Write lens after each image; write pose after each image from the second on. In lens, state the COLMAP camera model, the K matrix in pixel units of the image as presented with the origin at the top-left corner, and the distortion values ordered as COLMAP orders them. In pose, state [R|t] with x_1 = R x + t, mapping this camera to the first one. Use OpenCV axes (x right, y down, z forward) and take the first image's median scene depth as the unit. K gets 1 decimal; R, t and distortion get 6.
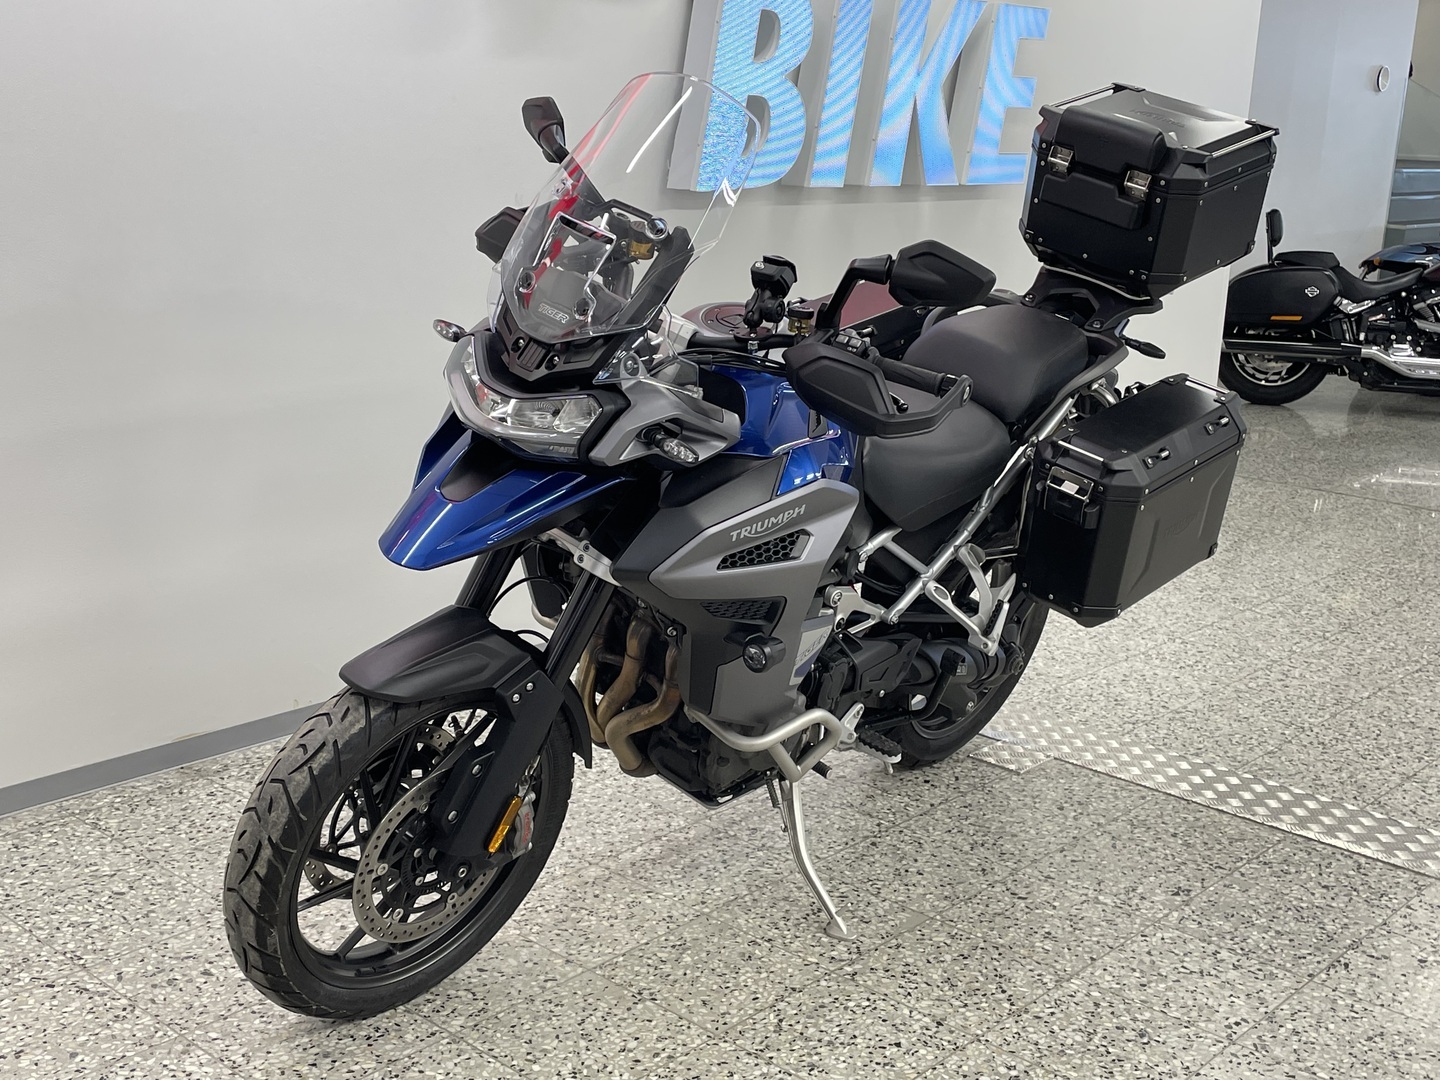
lens RADIAL K [[1712.8, 0, 733.8], [0, 1712.8, 549.4], [0, 0, 1]] dist [0.113746, -0.181640]
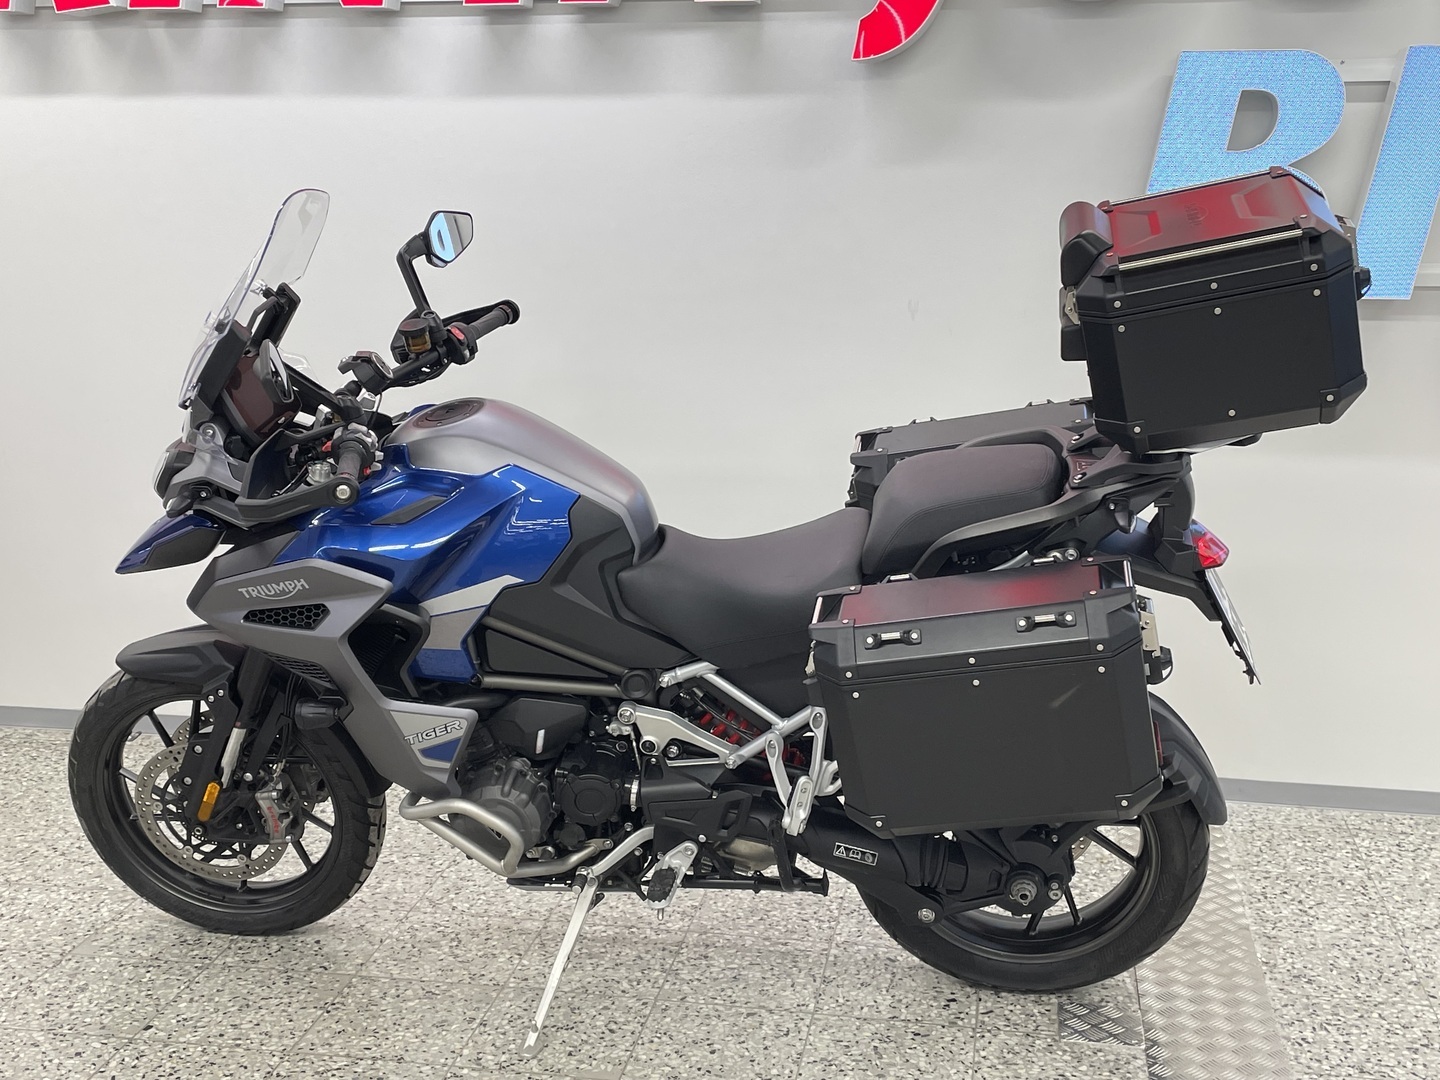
lens RADIAL K [[1712.8, 0, 733.8], [0, 1712.8, 549.4], [0, 0, 1]] dist [0.113746, -0.181640]
pose [[0.522573, 0.142414, -0.840616, 0.971209], [-0.193349, 0.980059, 0.045841, -0.130406], [0.830381, 0.138577, 0.539688, 0.565840]]
